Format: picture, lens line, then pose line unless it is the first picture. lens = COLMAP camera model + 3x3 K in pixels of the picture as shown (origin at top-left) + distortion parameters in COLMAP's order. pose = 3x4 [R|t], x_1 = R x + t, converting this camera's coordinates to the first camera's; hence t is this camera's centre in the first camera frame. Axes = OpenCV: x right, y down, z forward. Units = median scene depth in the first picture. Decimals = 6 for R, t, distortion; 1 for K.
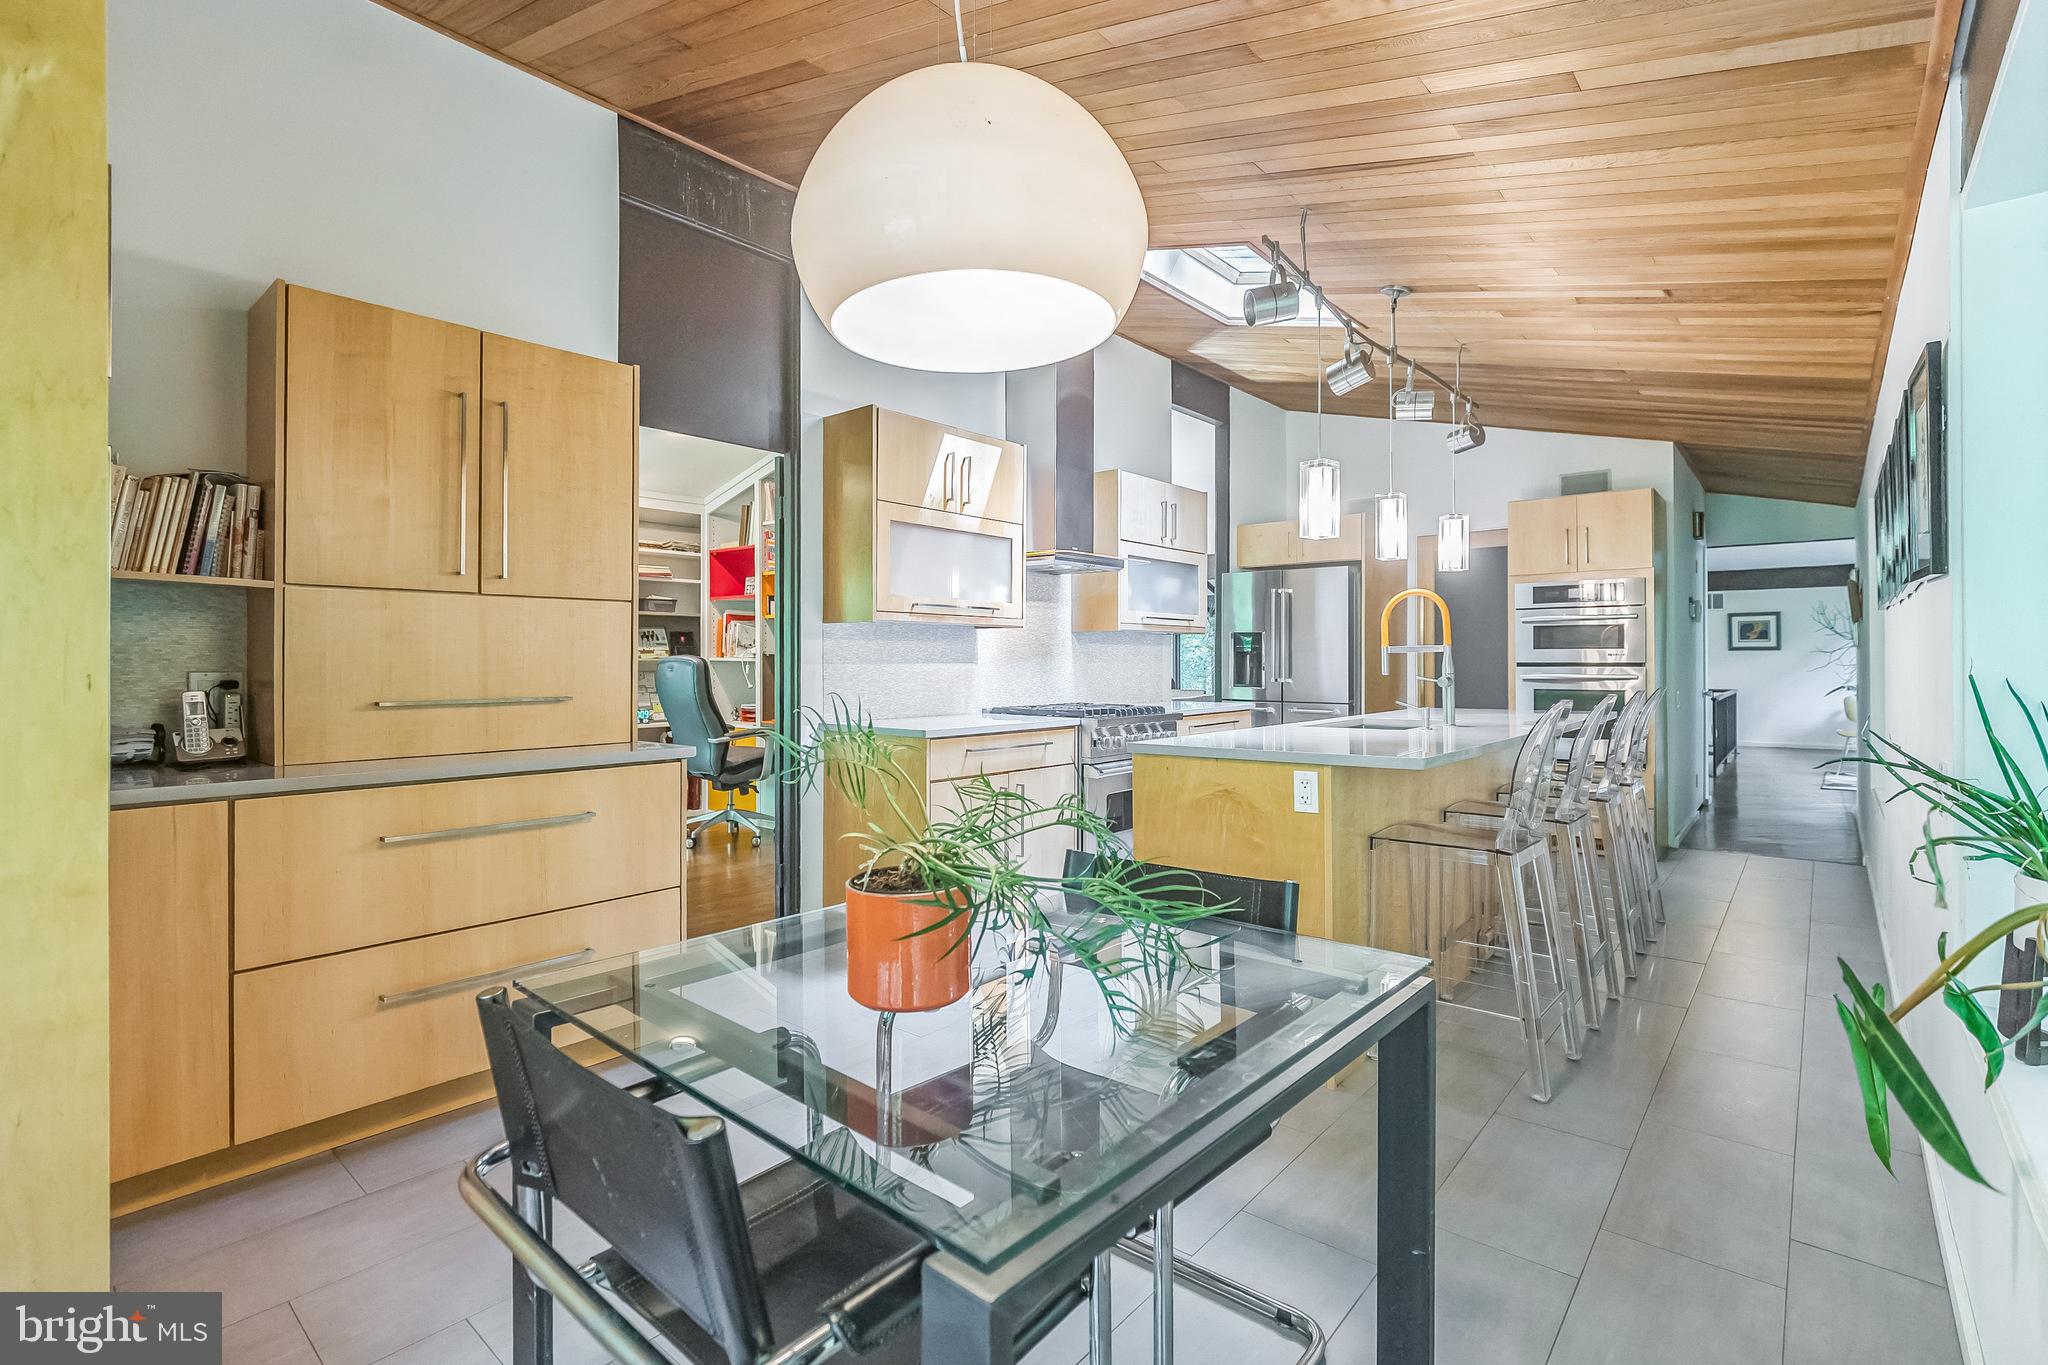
lens RADIAL K [[940.3, 0, 1027.0], [0, 940.3, 656.2], [0, 0, 1]] dist [-0.000689, -0.000087]
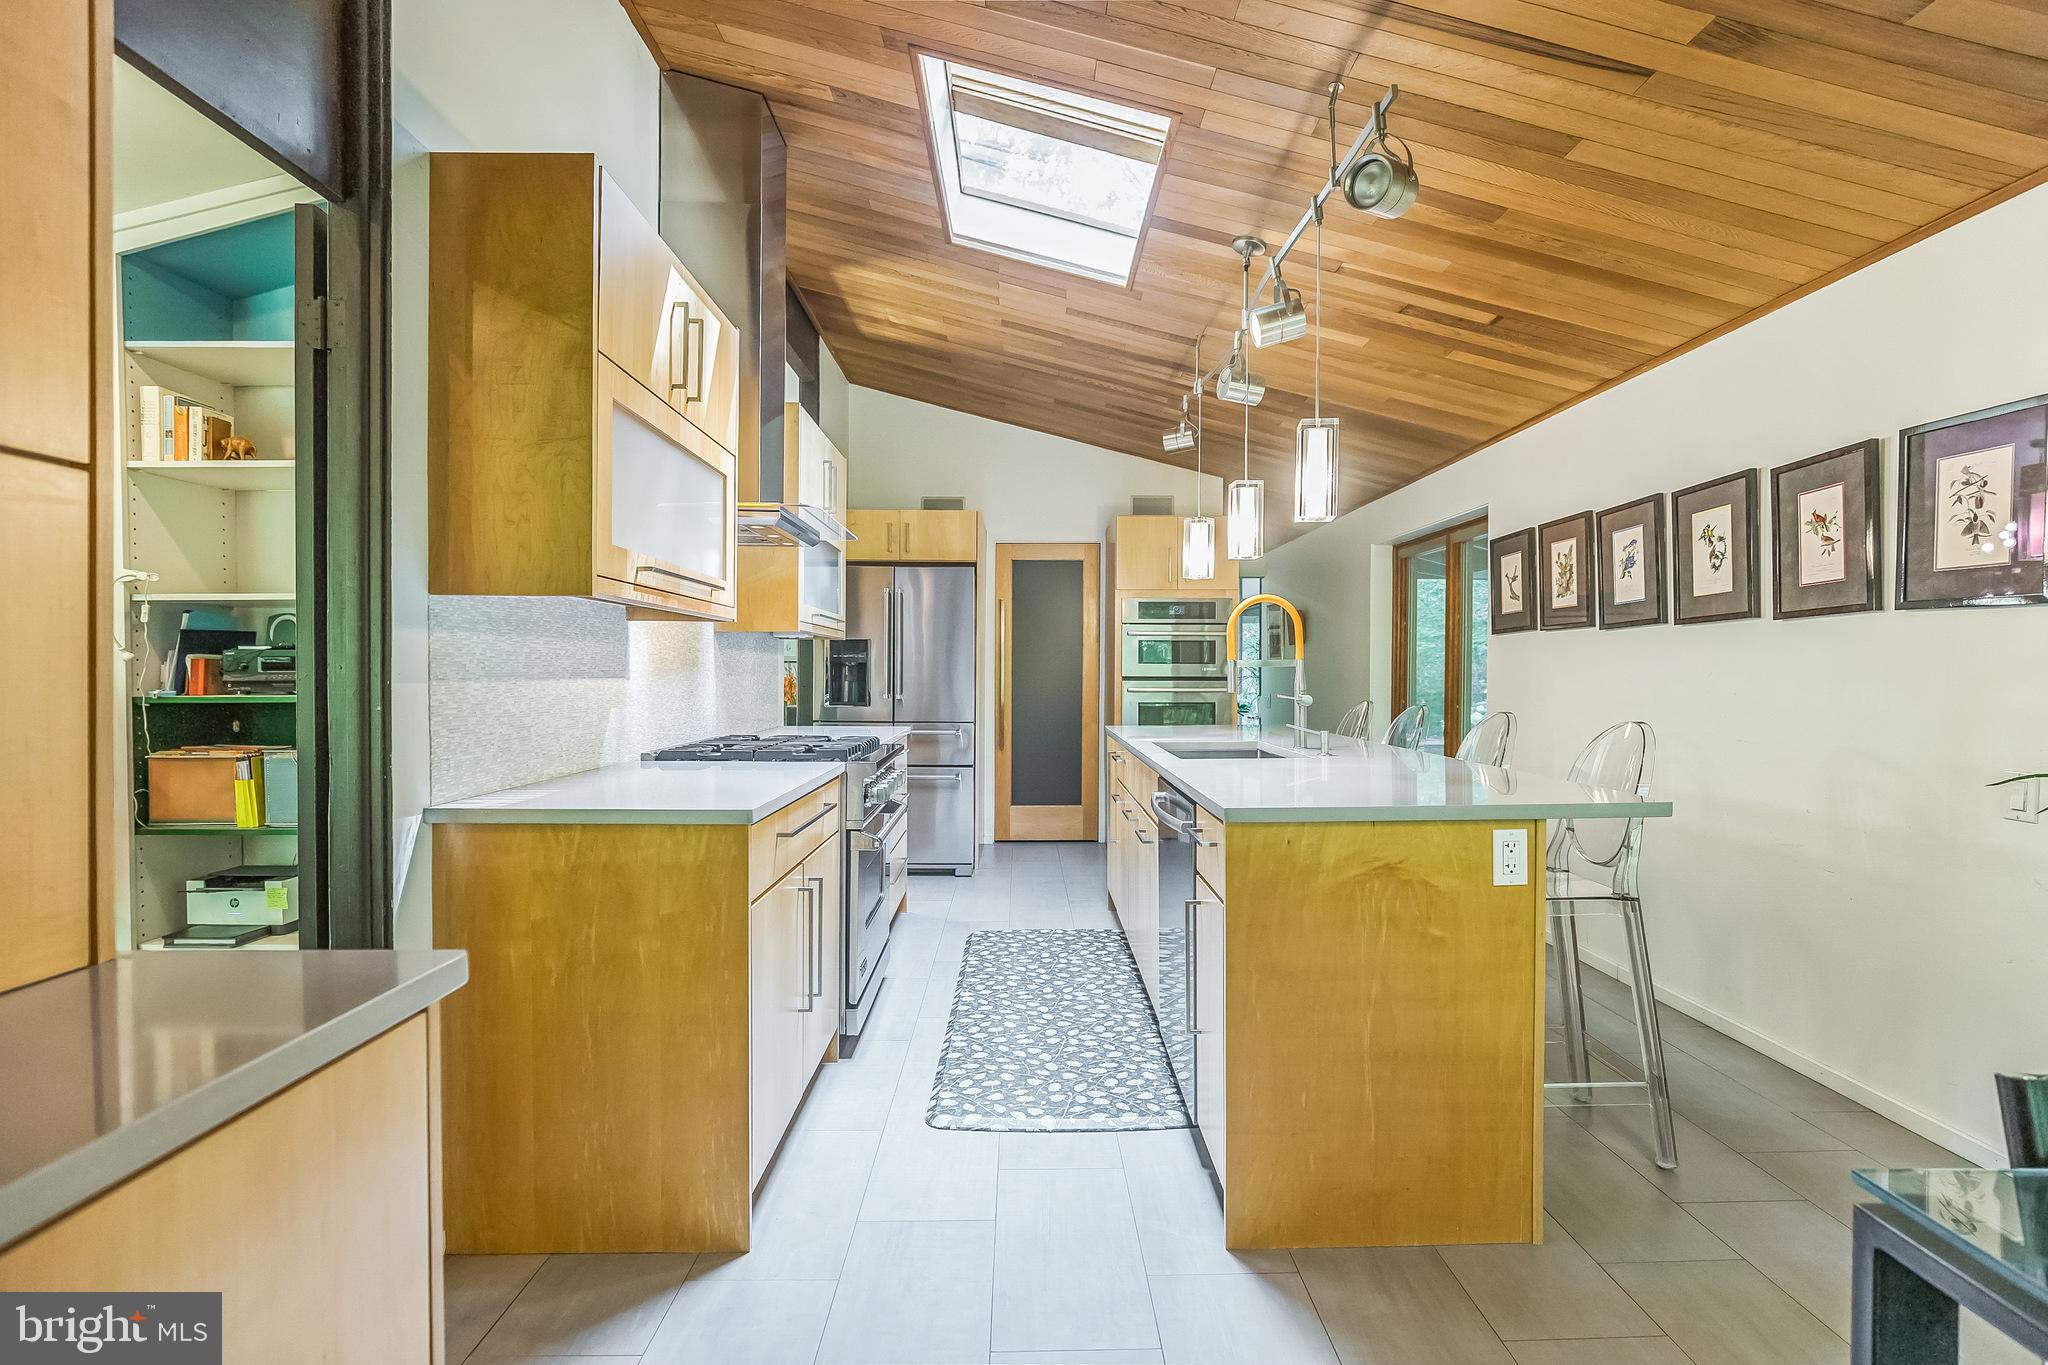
lens RADIAL K [[926.9, 0, 1024.0], [0, 926.9, 682.5], [0, 0, 1]] dist [0.000334, -0.000008]
pose [[0.760760, -0.005068, 0.649013, -0.233092], [-0.003636, 0.999921, 0.012070, 0.001829], [-0.649023, -0.011543, 0.760681, 0.364738]]
